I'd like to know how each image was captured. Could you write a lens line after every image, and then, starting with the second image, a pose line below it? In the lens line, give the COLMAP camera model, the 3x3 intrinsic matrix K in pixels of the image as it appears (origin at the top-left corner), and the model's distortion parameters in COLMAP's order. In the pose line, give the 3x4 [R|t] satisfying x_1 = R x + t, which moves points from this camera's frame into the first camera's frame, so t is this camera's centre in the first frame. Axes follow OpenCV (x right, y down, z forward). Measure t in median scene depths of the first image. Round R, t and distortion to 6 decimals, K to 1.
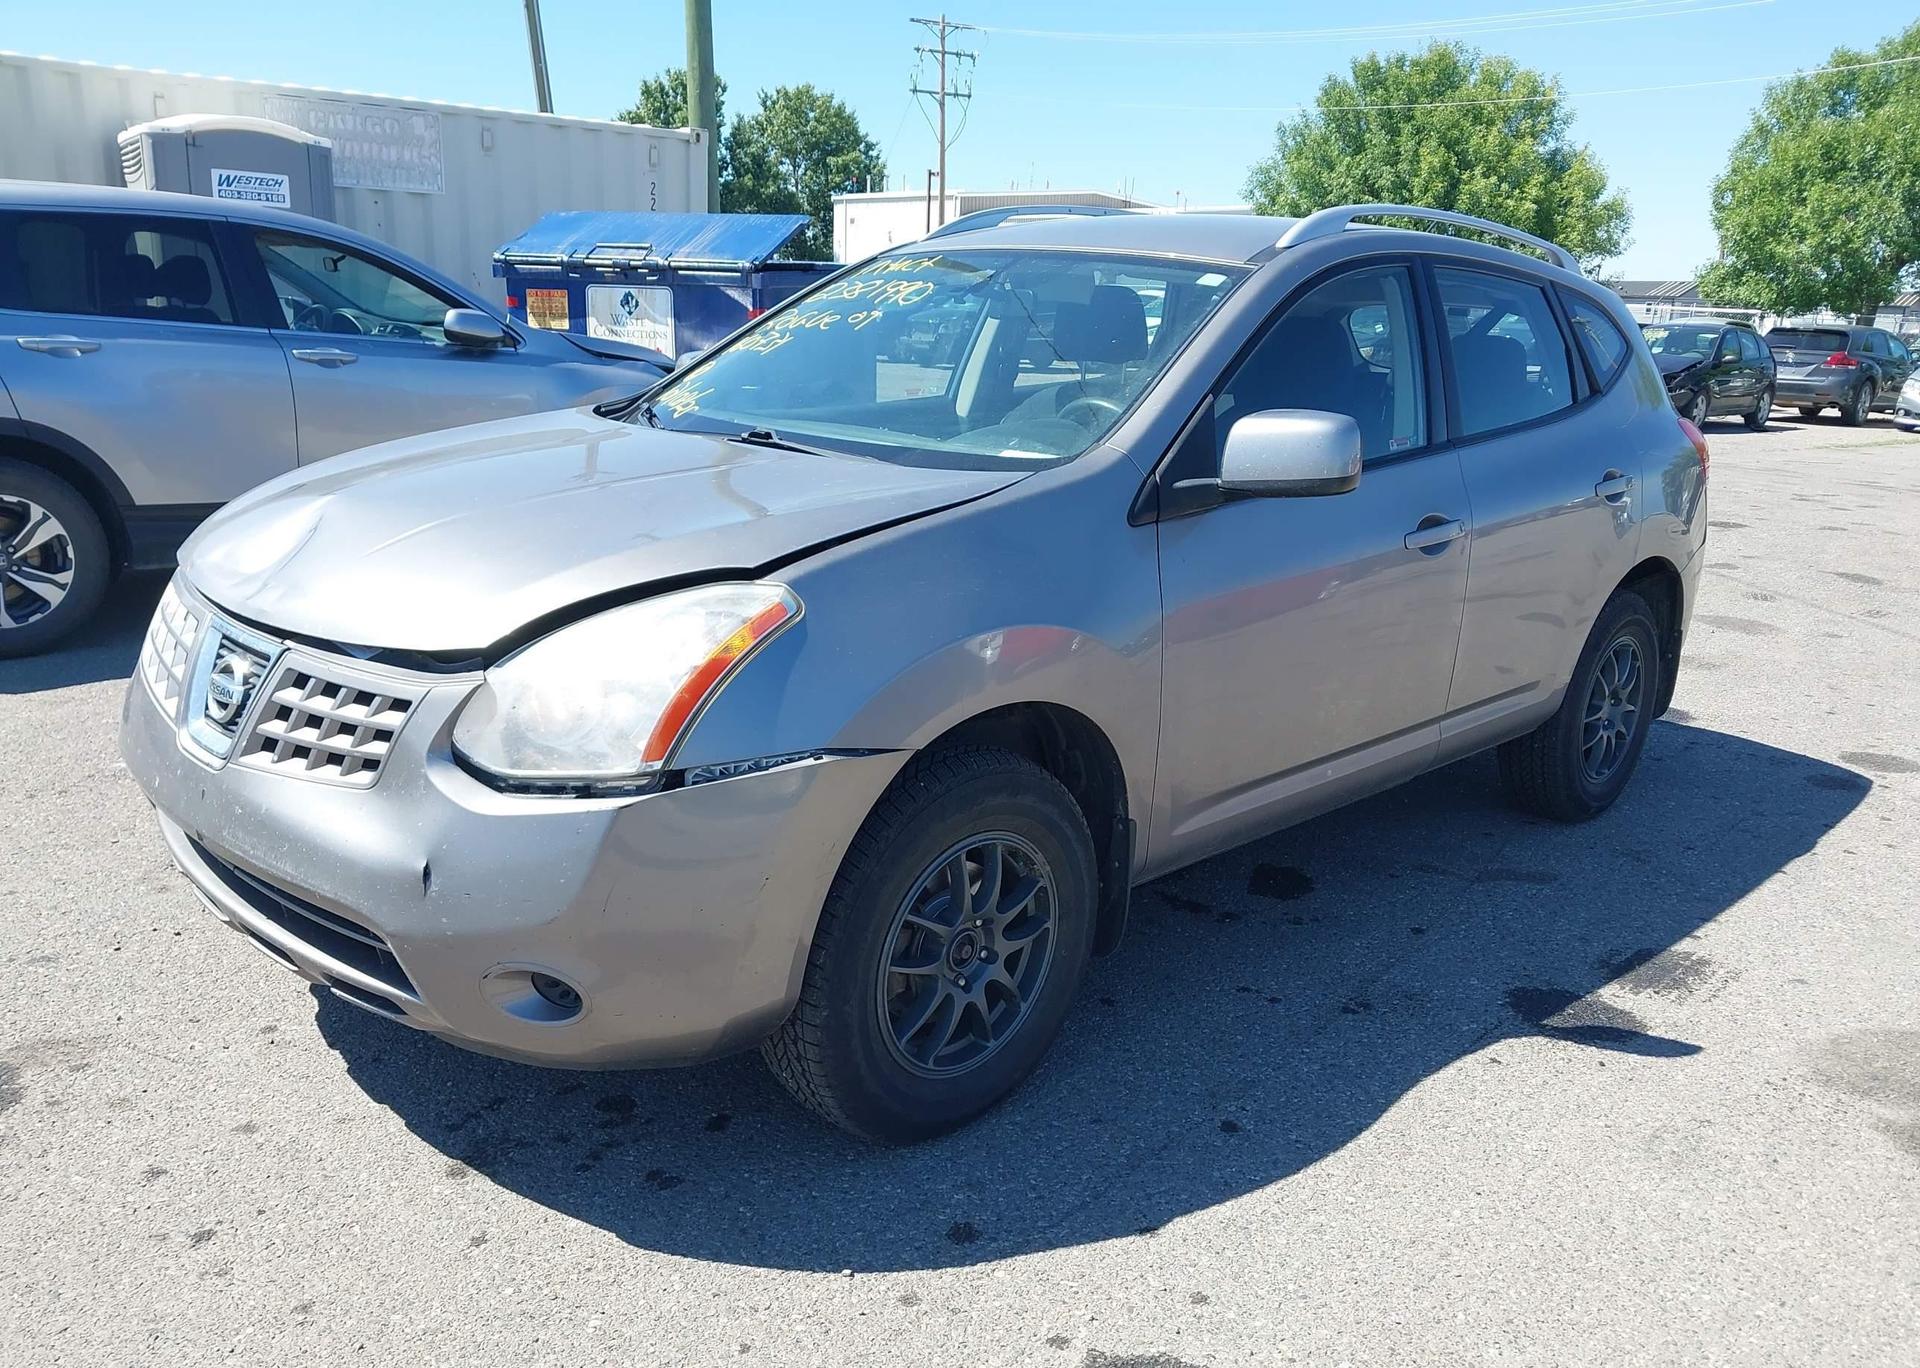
lens RADIAL K [[1529.5, 0, 939.5], [0, 1529.5, 729.9], [0, 0, 1]] dist [0.014646, -0.010740]
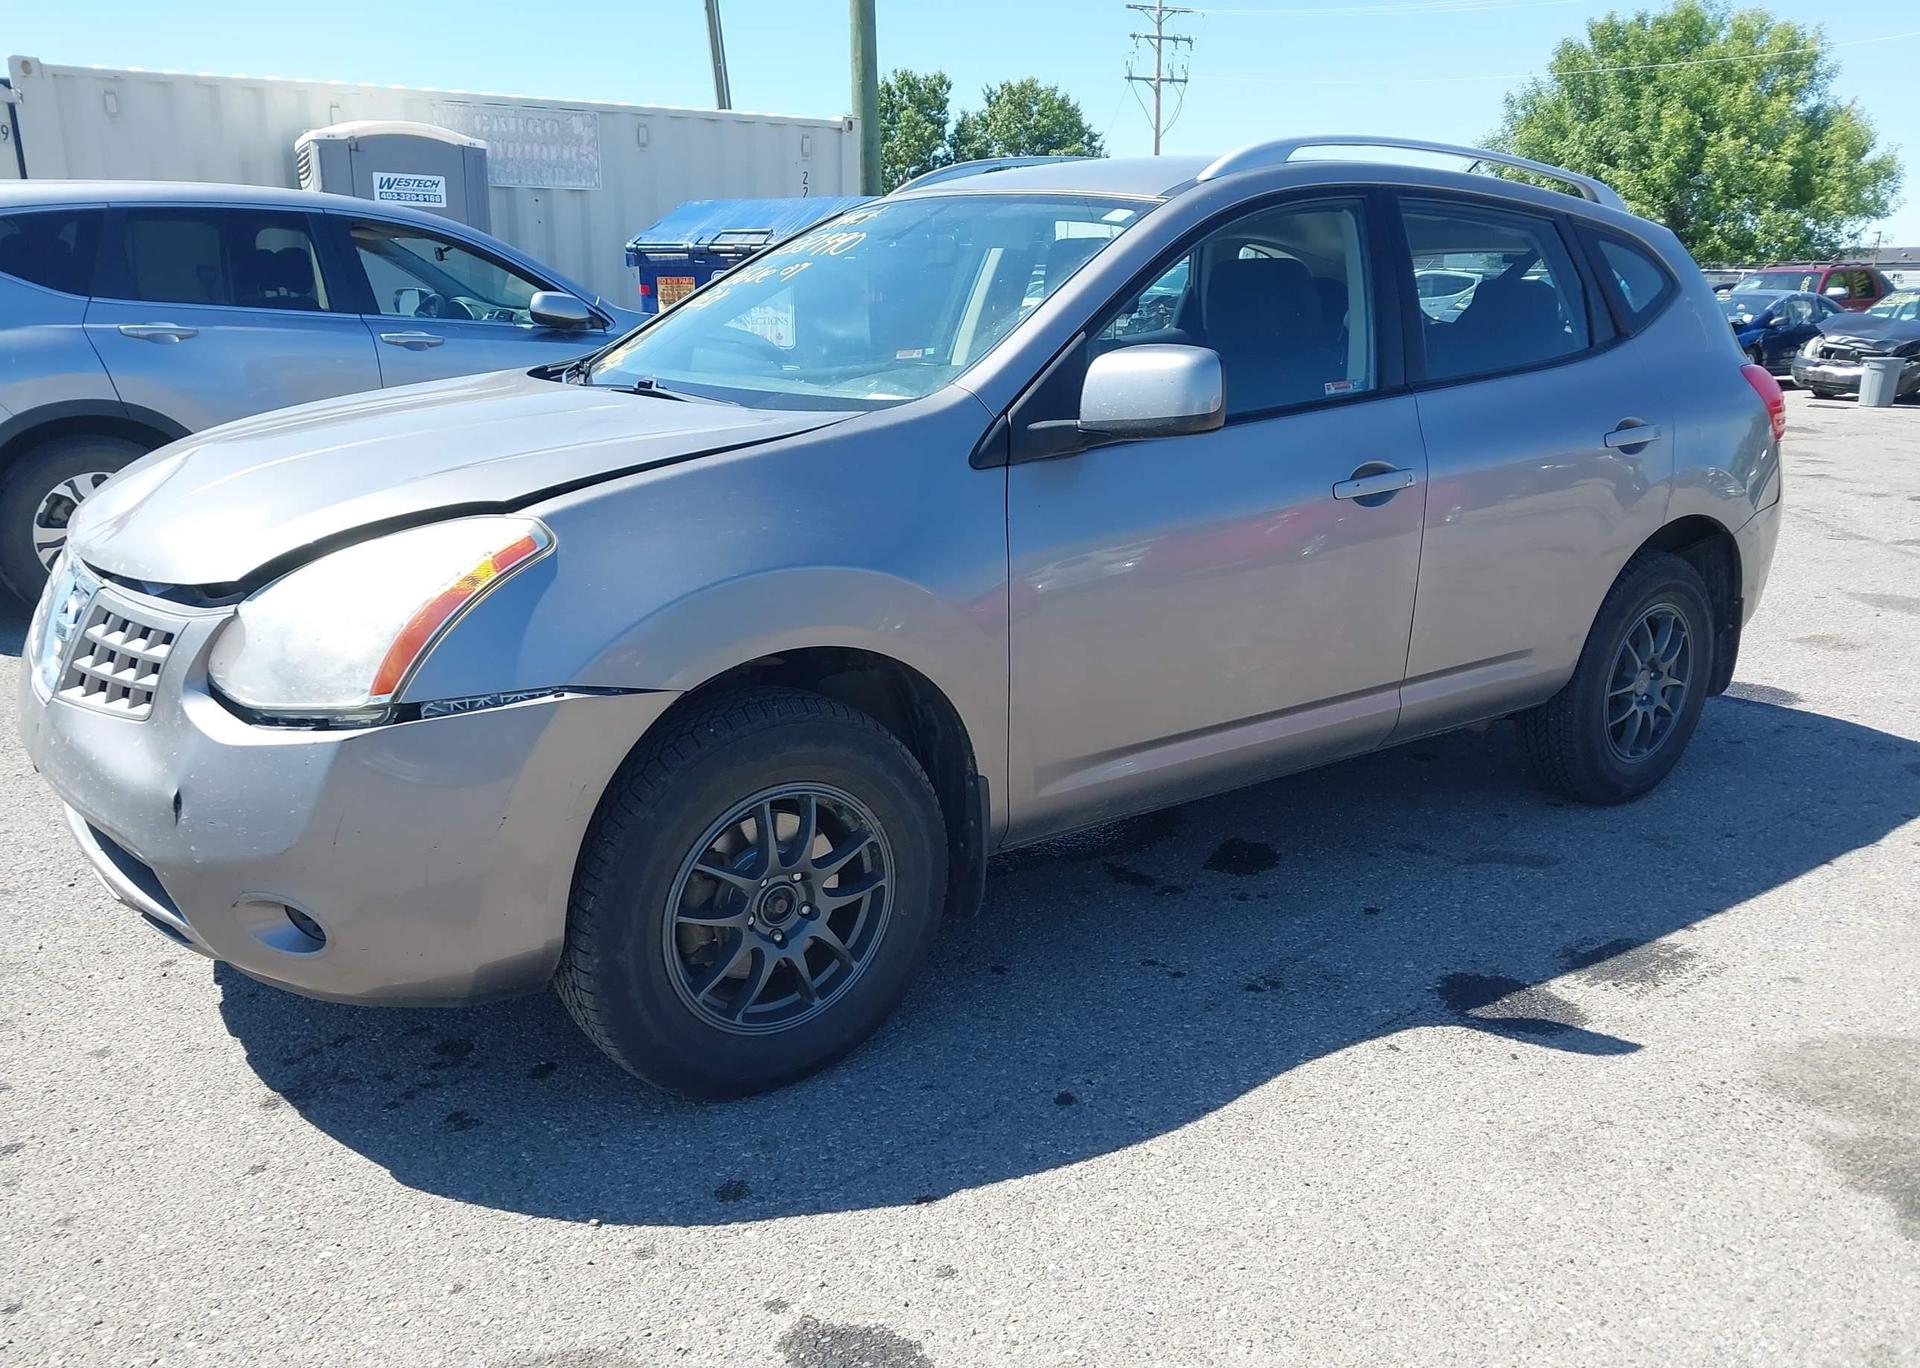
lens RADIAL K [[1529.5, 0, 944.3], [0, 1529.5, 720.8], [0, 0, 1]] dist [0.014646, -0.010740]
pose [[0.988798, 0.013957, -0.148608, 0.074764], [-0.014352, 0.999896, -0.001585, 0.007908], [0.148570, 0.003700, 0.988895, 0.015514]]
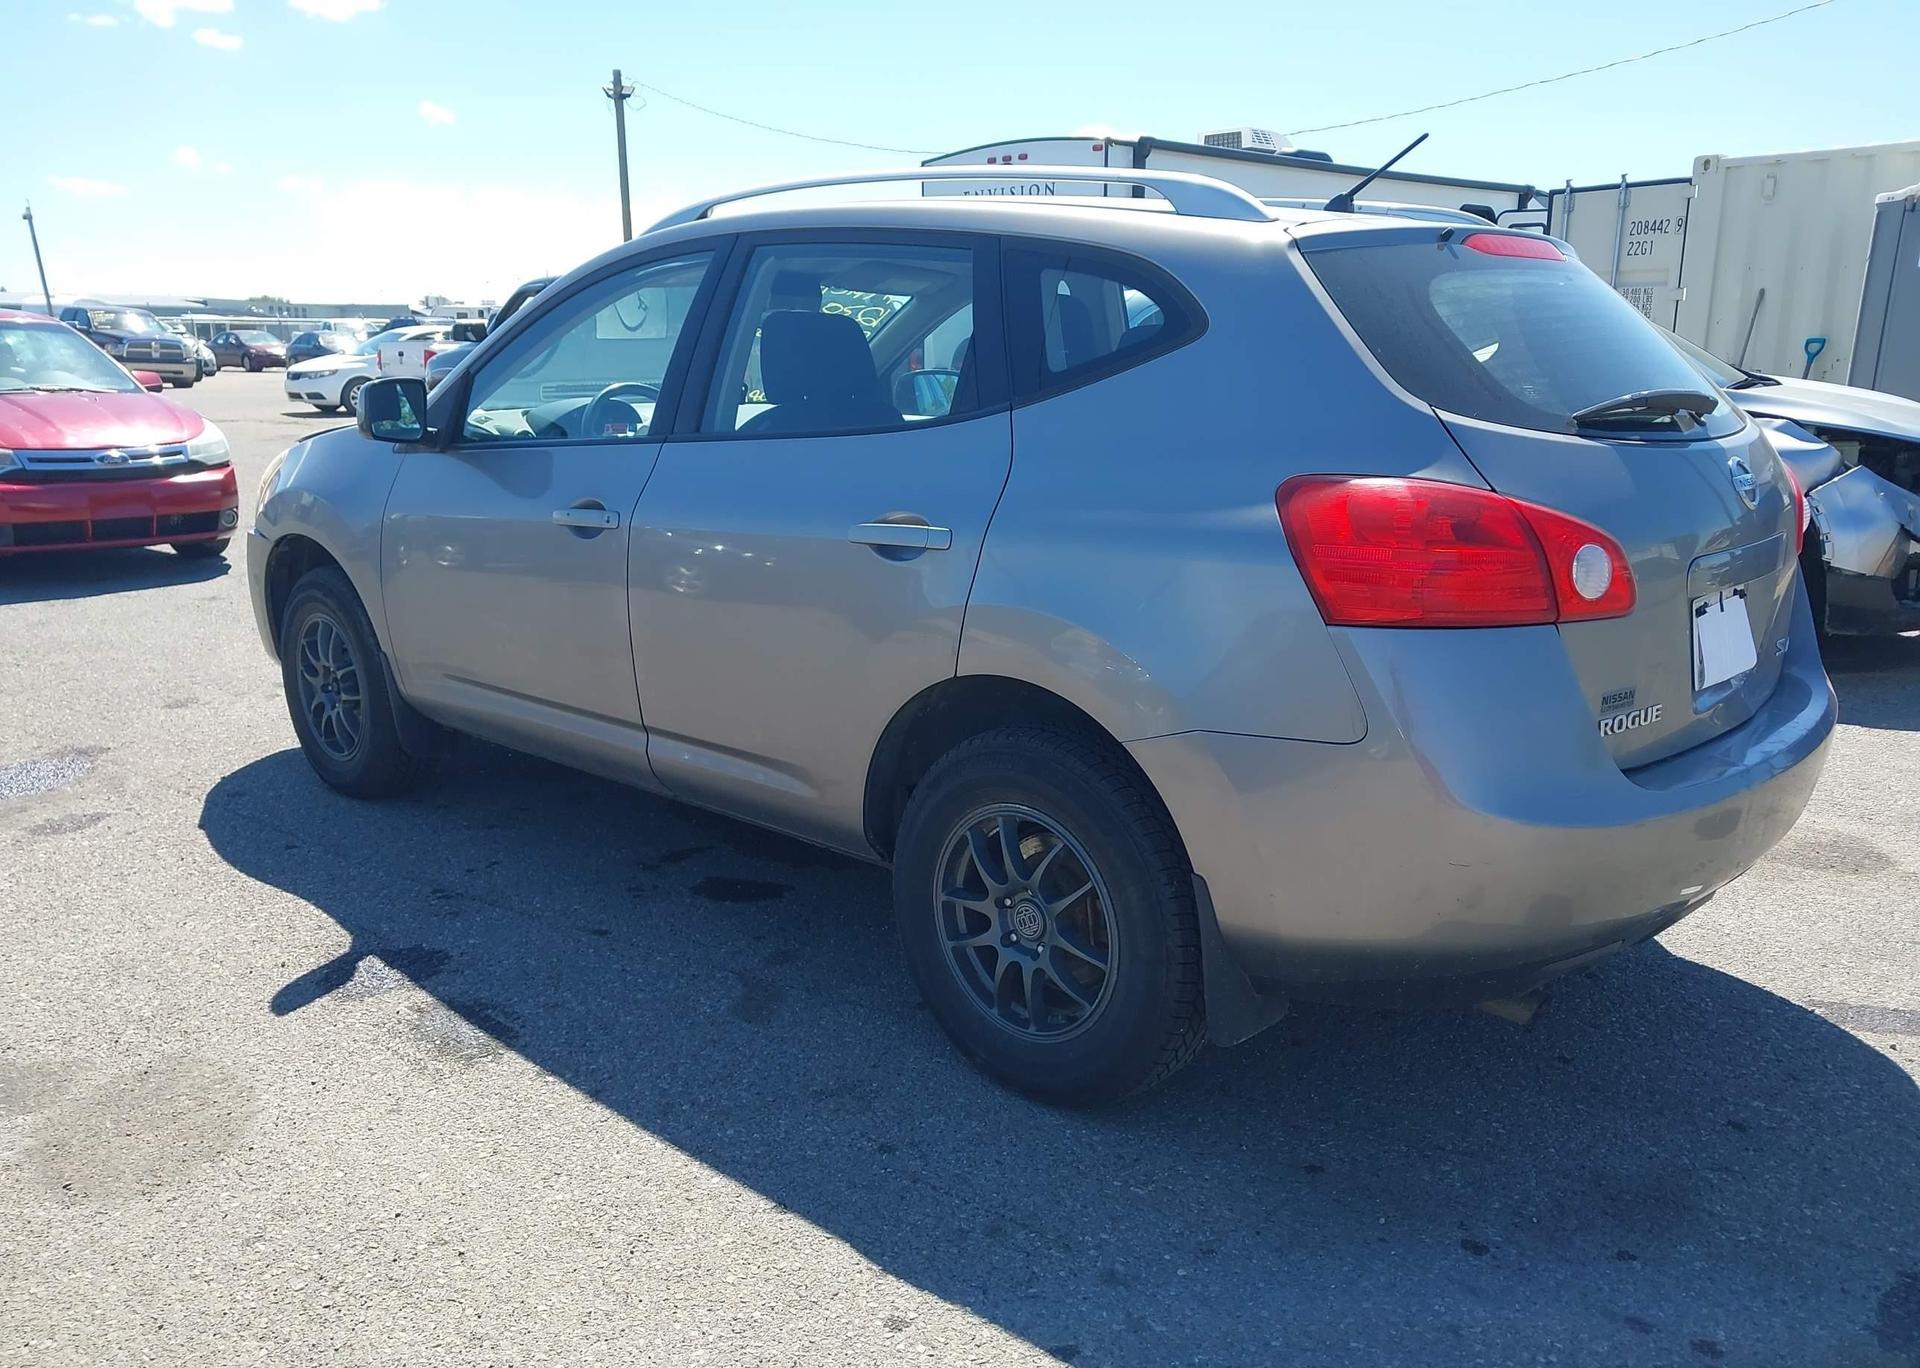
lens RADIAL K [[1529.5, 0, 956.0], [0, 1529.5, 704.6], [0, 0, 1]] dist [0.014646, -0.010740]
pose [[0.025832, 0.192388, -0.980979, 0.481528], [-0.278786, 0.943761, 0.177748, -0.092986], [0.960006, 0.268892, 0.078014, 0.429505]]
